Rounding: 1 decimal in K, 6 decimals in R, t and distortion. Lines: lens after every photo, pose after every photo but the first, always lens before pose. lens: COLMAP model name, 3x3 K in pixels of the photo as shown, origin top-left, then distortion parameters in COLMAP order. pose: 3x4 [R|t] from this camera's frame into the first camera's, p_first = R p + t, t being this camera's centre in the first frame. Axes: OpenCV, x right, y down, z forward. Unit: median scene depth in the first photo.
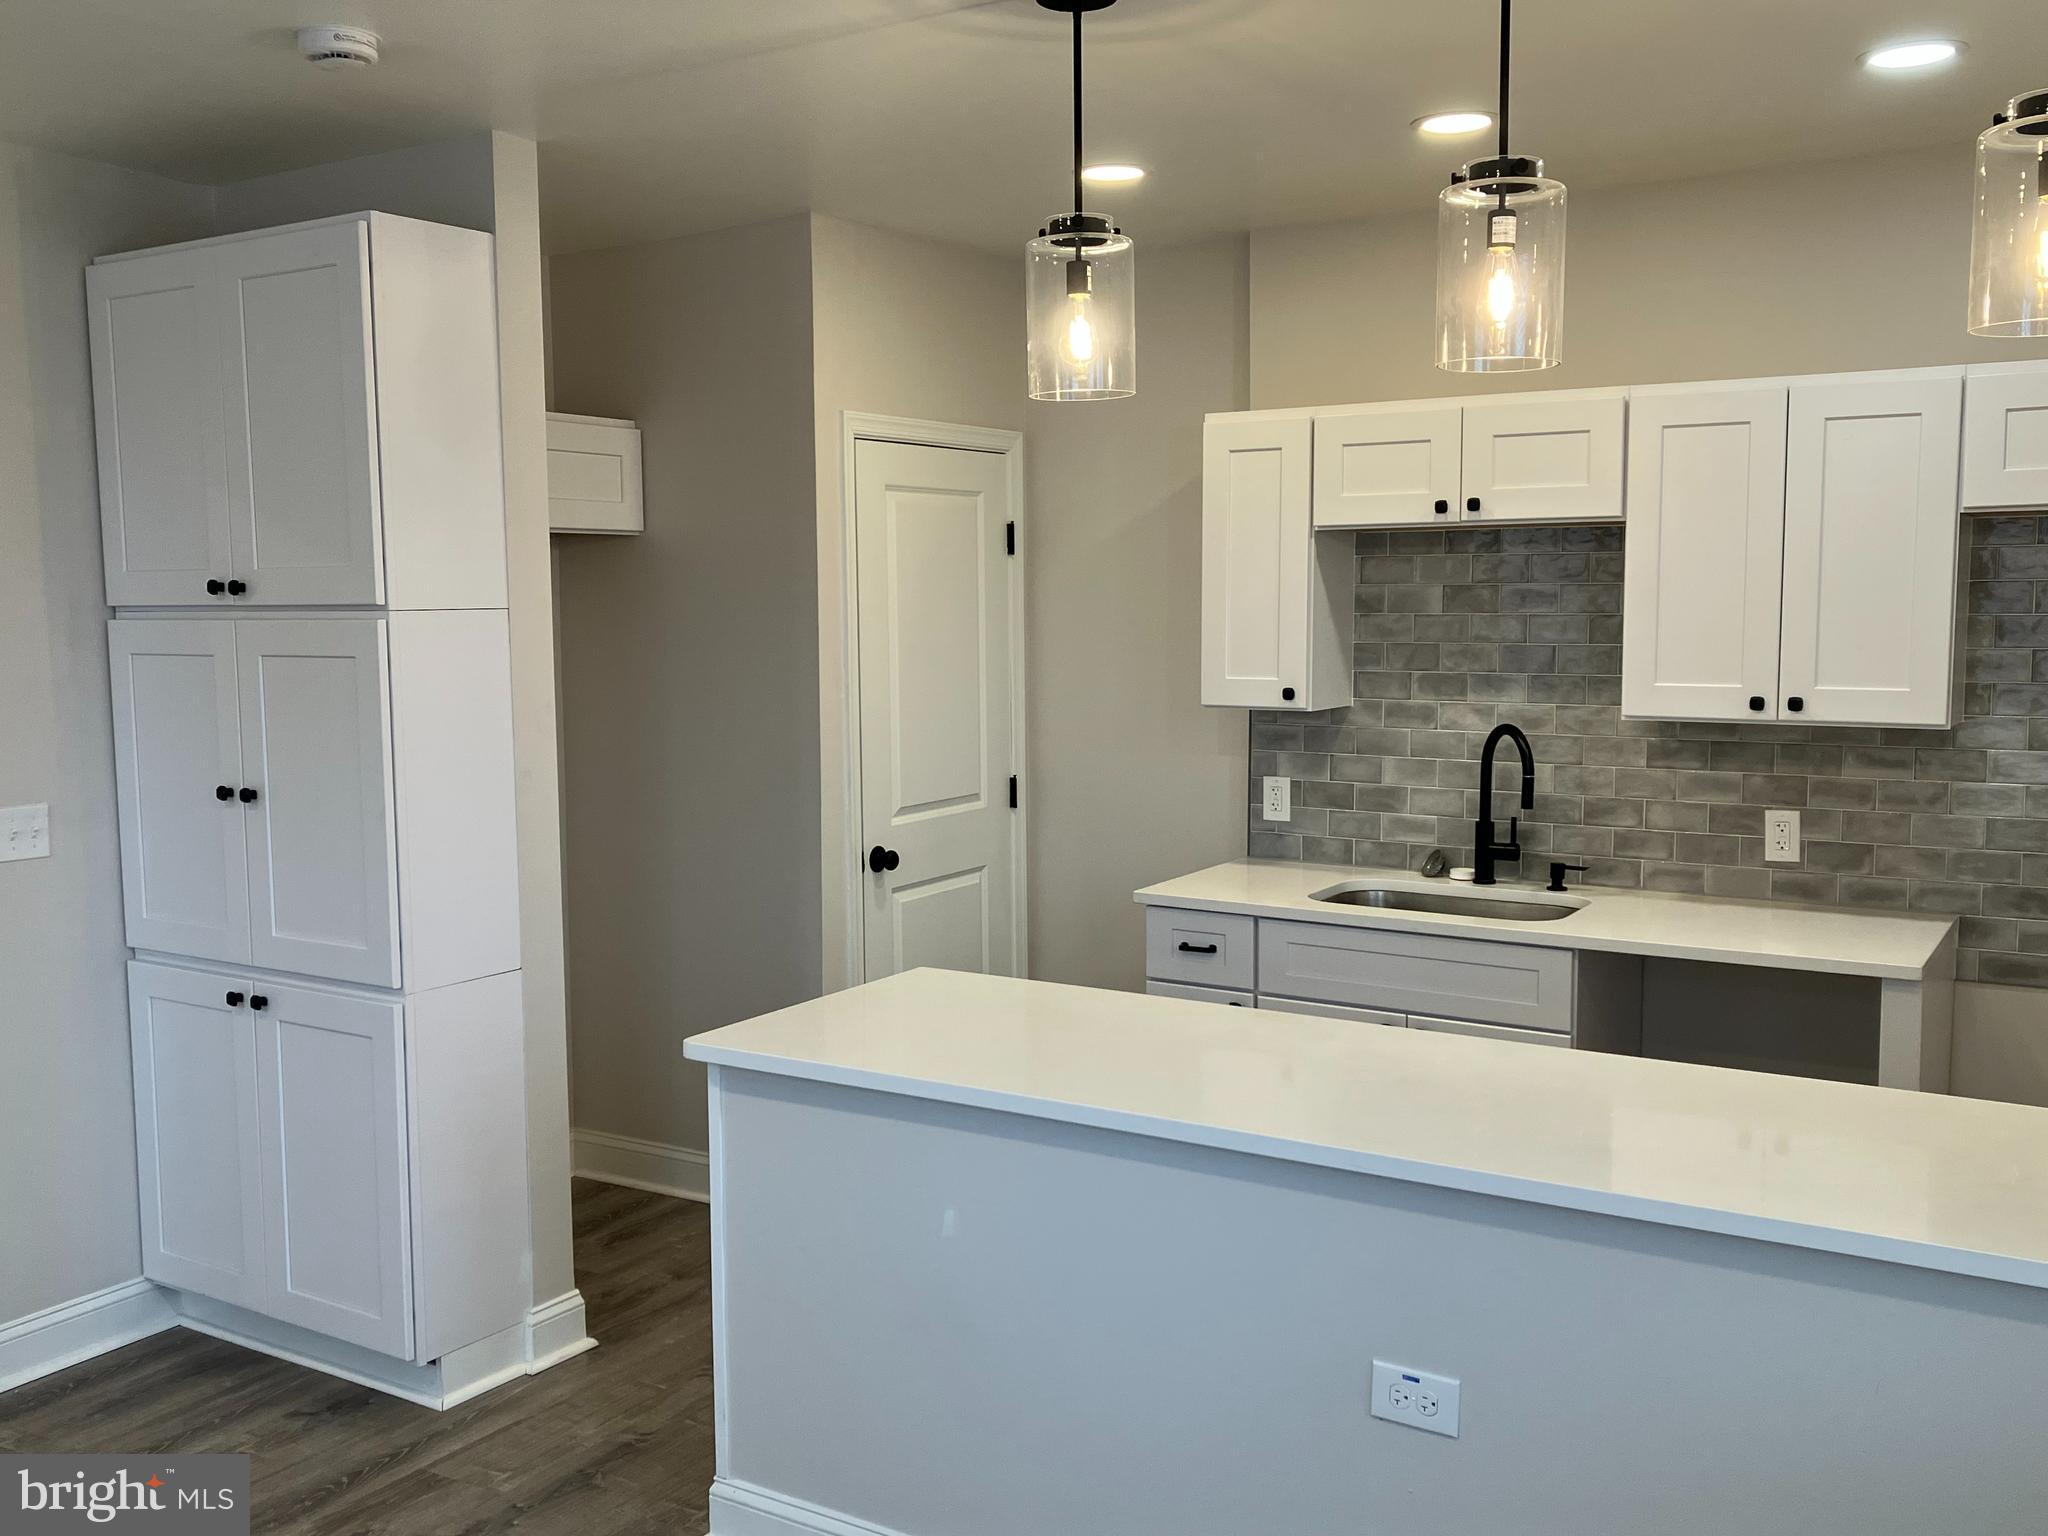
lens RADIAL K [[1882.9, 0, 1019.0], [0, 1882.9, 767.3], [0, 0, 1]] dist [0.021721, 0.000000]
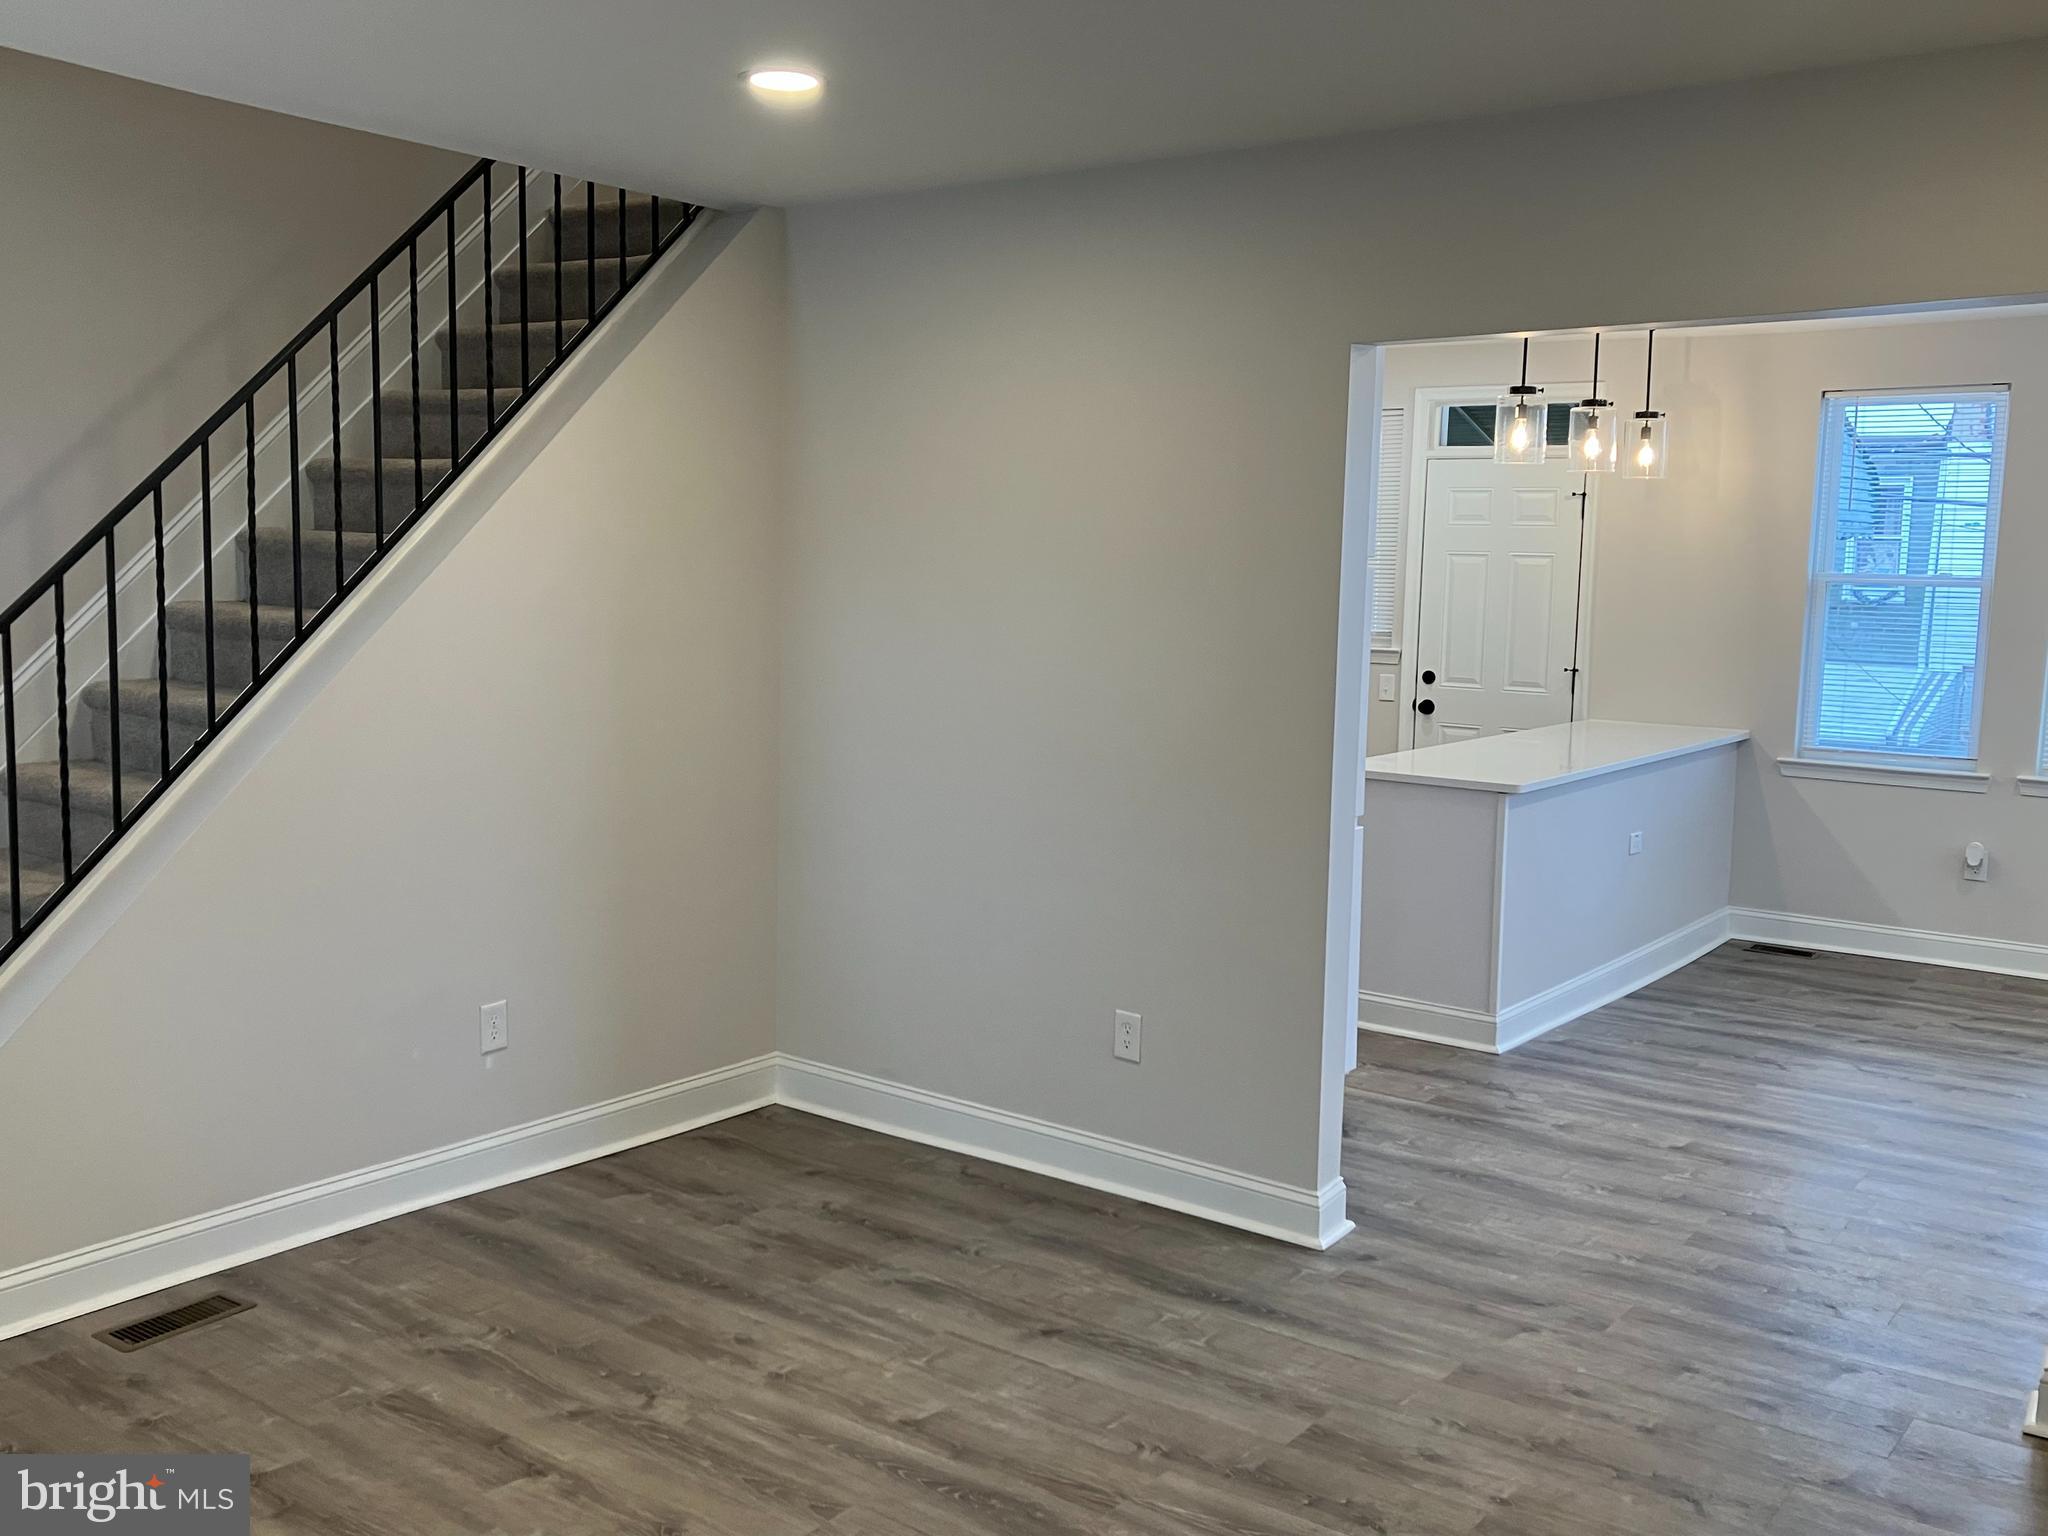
lens RADIAL K [[1882.9, 0, 1040.1], [0, 1882.9, 762.5], [0, 0, 1]] dist [0.021721, 0.000000]
pose [[0.073741, -0.111386, 0.991038, -1.493857], [0.071470, 0.991778, 0.106151, -0.084263], [-0.994713, 0.063002, 0.081095, 0.931593]]
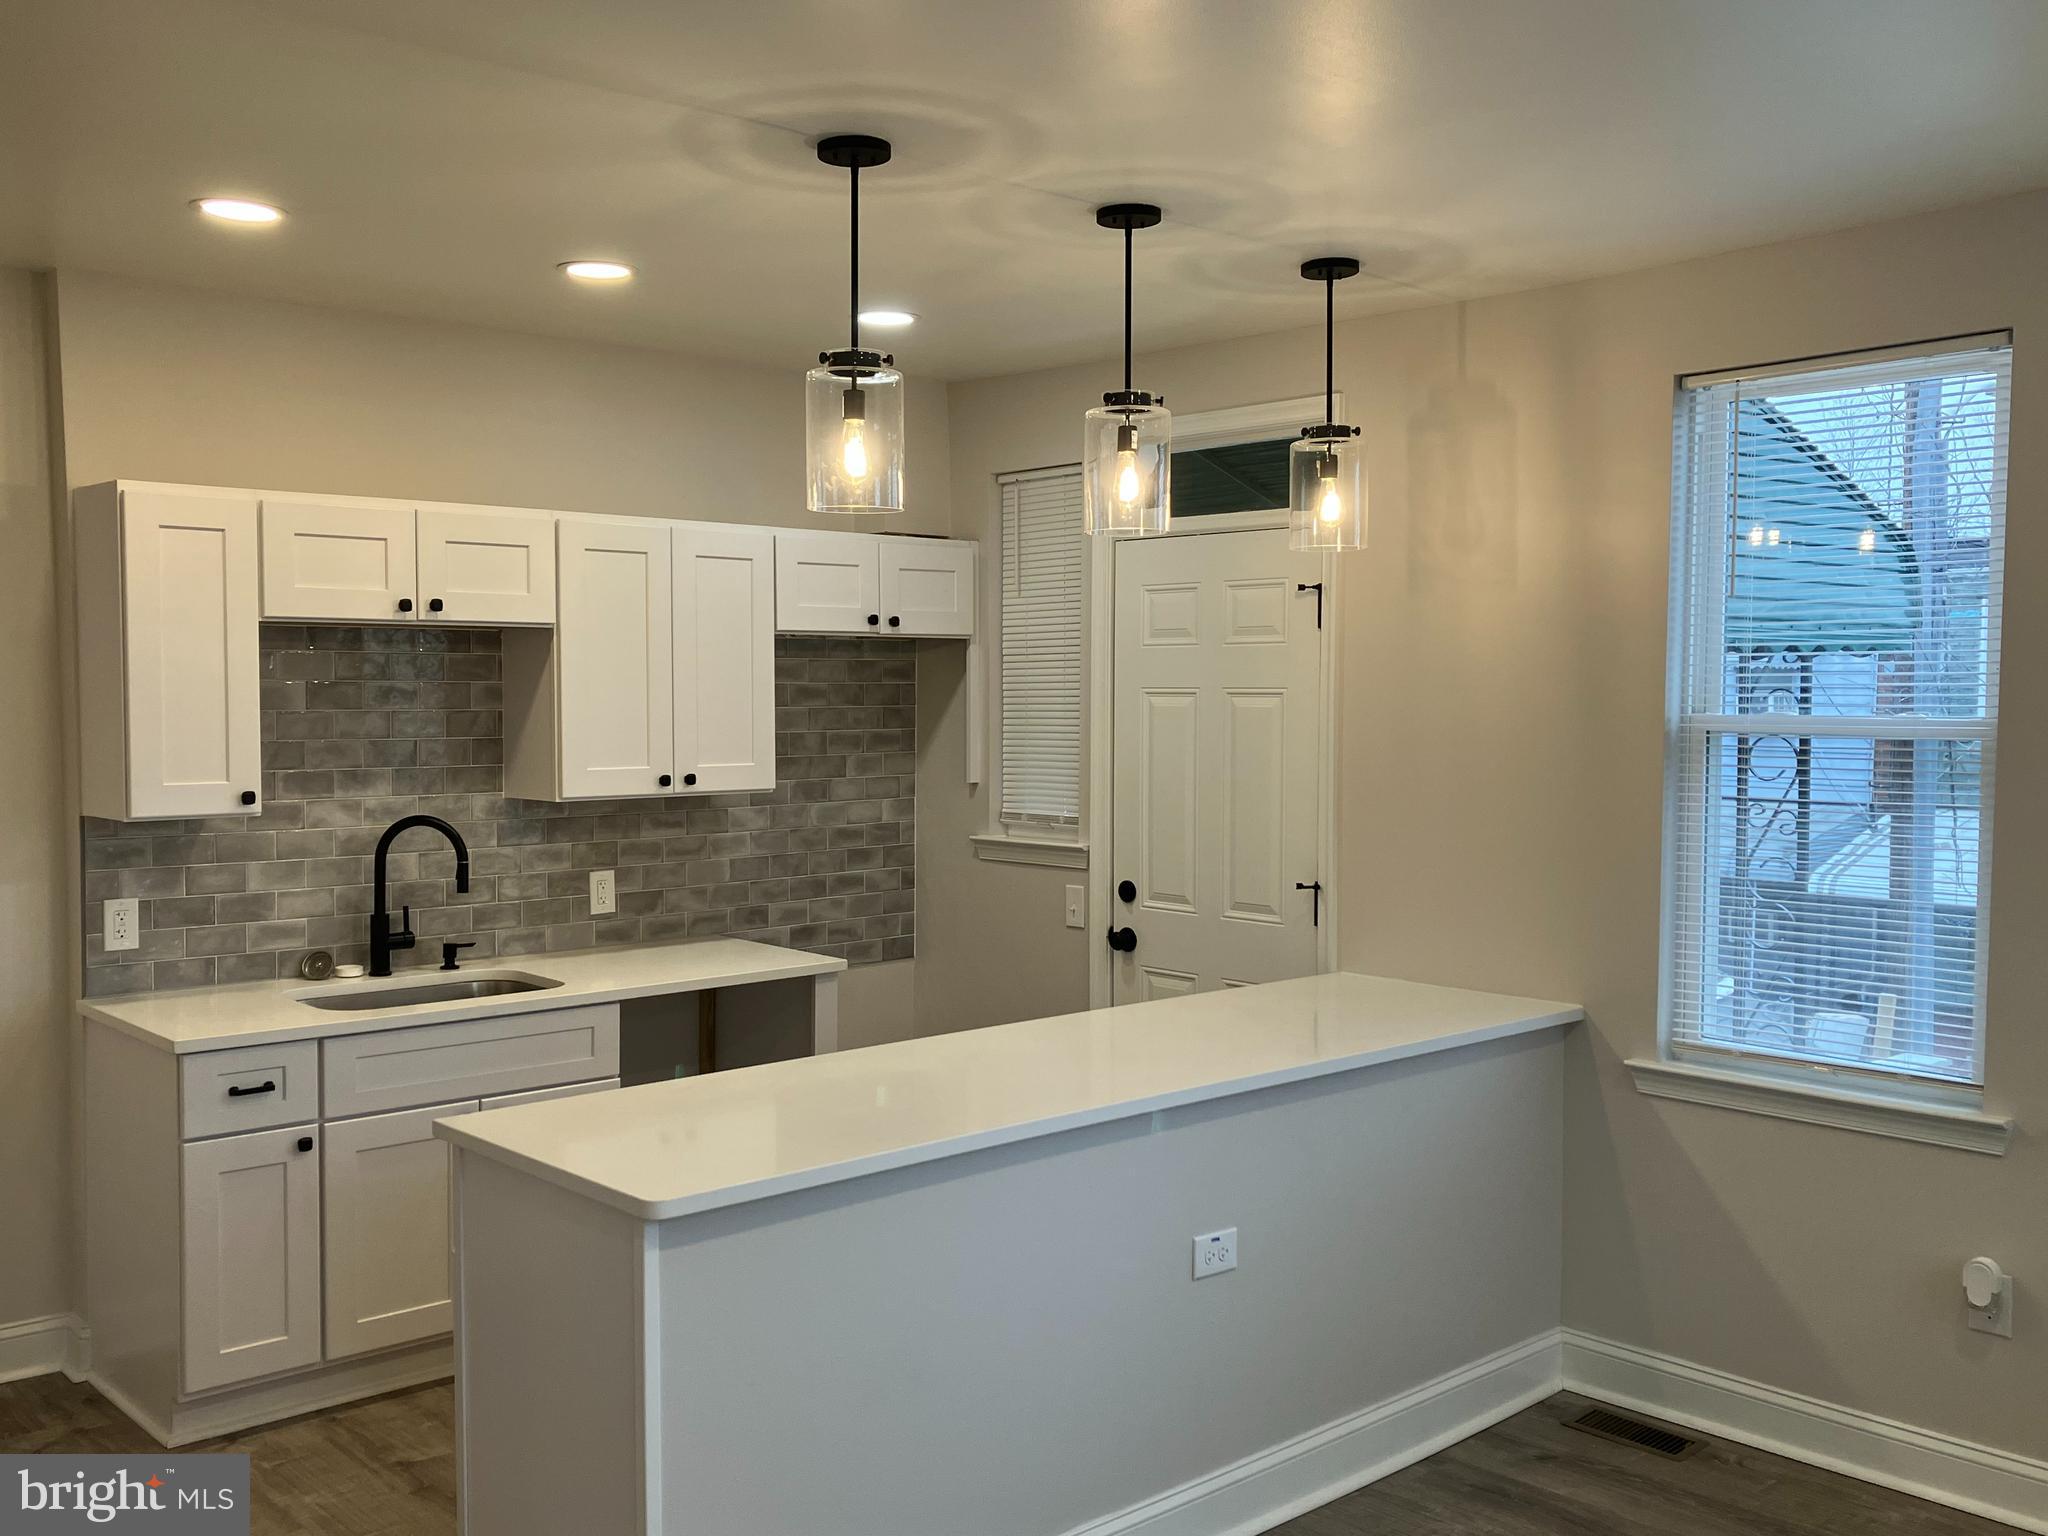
lens RADIAL K [[1882.9, 0, 1005.2], [0, 1882.9, 784.0], [0, 0, 1]] dist [0.021721, 0.000000]
pose [[0.260702, -0.044396, 0.964398, -0.675173], [0.085654, 0.996066, 0.022700, -0.037068], [-0.961612, 0.076687, 0.263479, 0.424772]]
